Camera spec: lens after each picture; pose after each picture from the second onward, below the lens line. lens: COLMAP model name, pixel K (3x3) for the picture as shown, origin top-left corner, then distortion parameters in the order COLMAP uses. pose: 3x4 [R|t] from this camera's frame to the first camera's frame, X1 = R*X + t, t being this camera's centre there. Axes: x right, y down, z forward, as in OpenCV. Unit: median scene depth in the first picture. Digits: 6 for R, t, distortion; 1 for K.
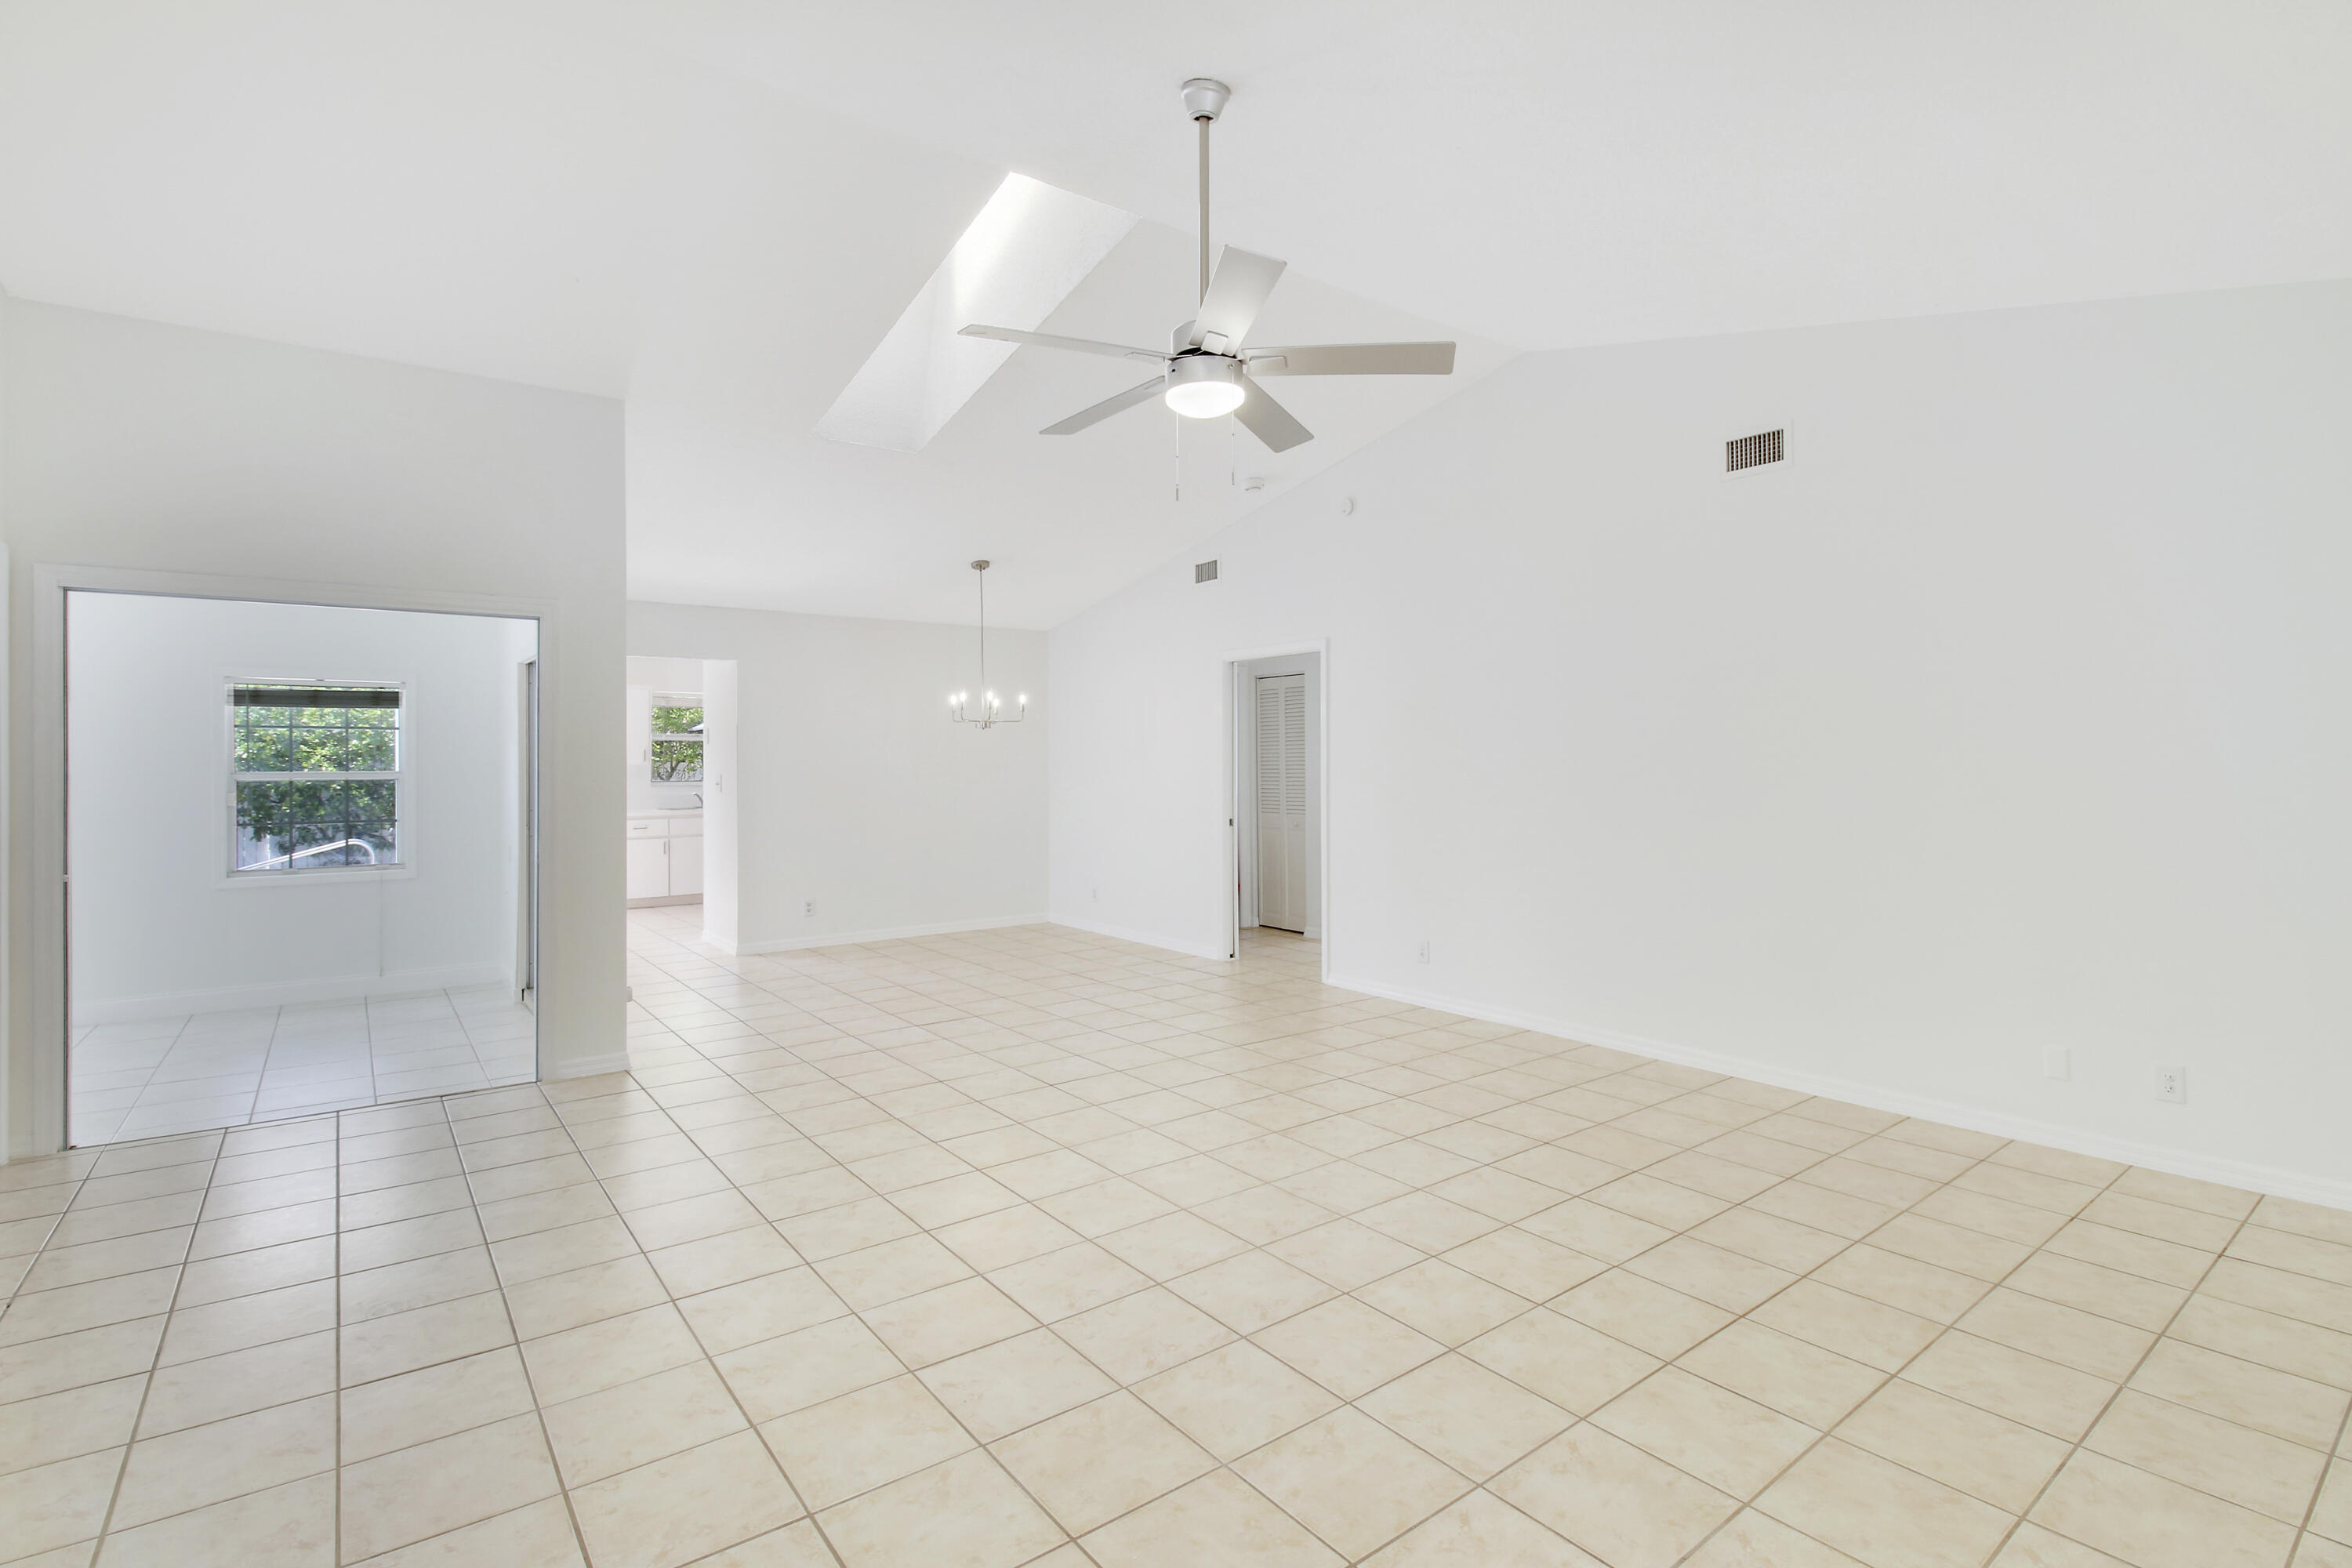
lens RADIAL K [[1102.4, 0, 1195.6], [0, 1102.4, 767.6], [0, 0, 1]] dist [-0.001315, -0.000333]
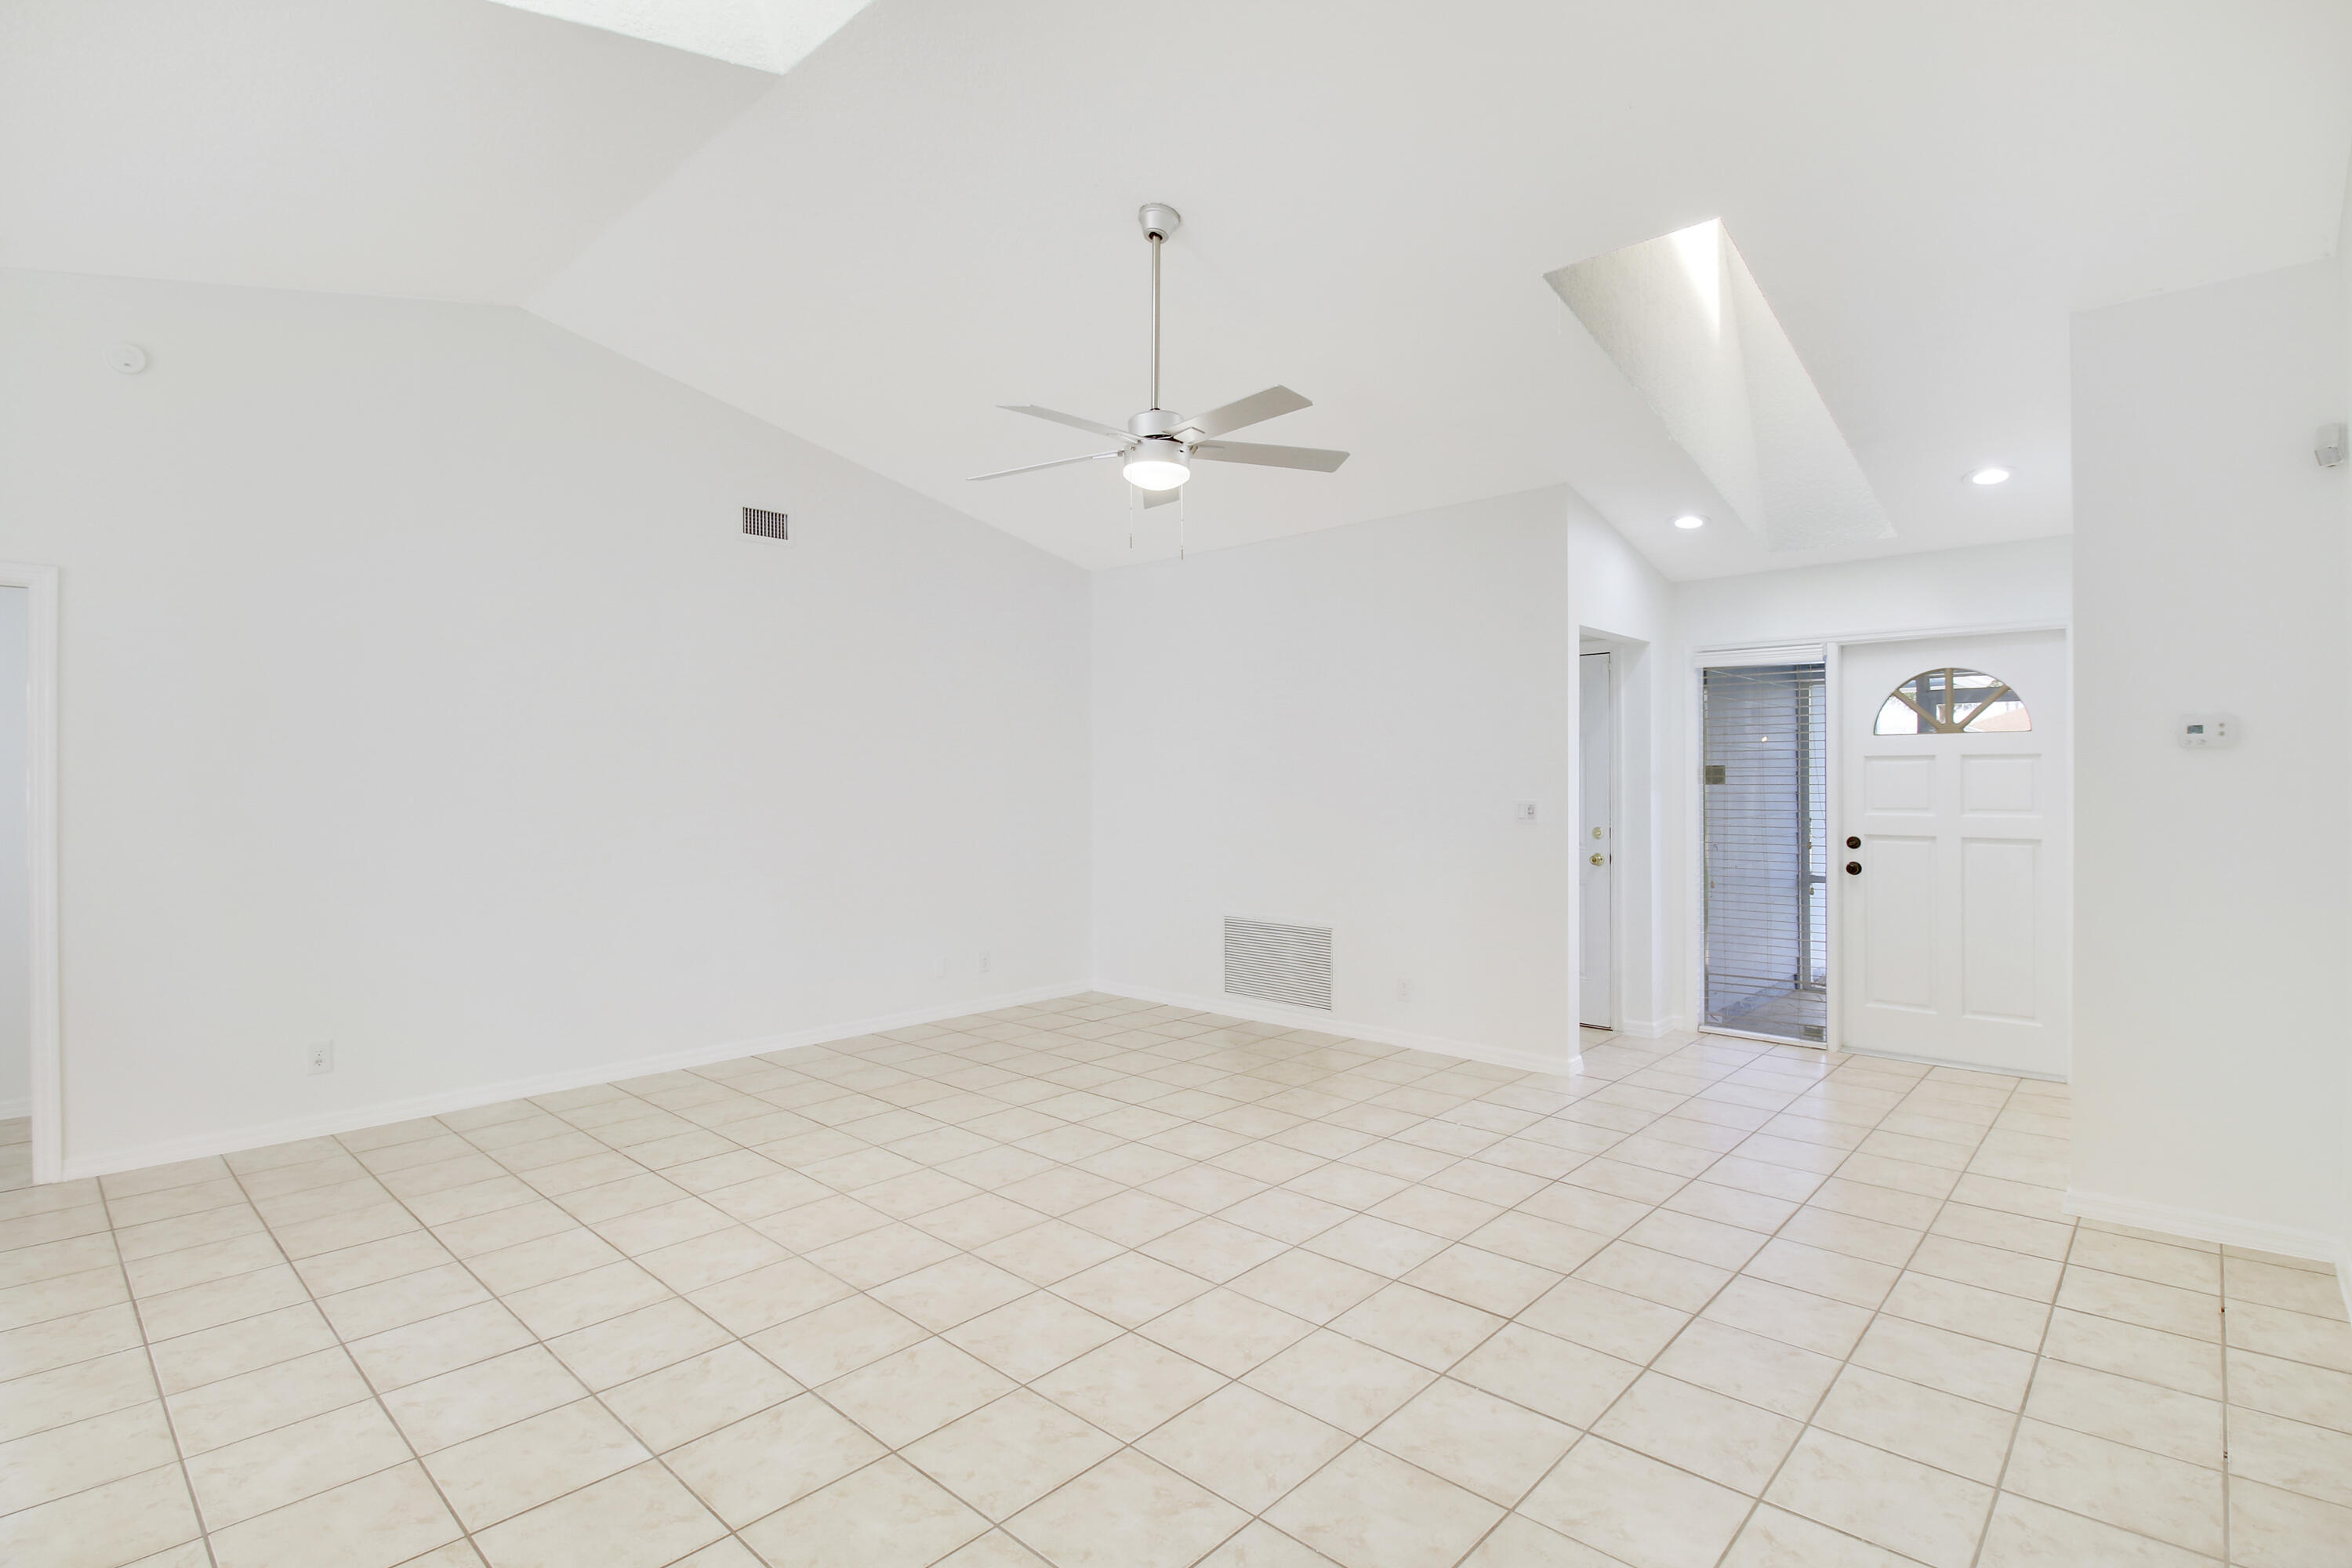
lens RADIAL K [[1102.4, 0, 1195.0], [0, 1102.4, 786.8], [0, 0, 1]] dist [-0.001315, -0.000333]
pose [[-0.163166, -0.001008, 0.986598, -1.040909], [0.010054, 0.999946, 0.002684, -0.001960], [-0.986547, 0.010358, -0.163147, 1.032580]]
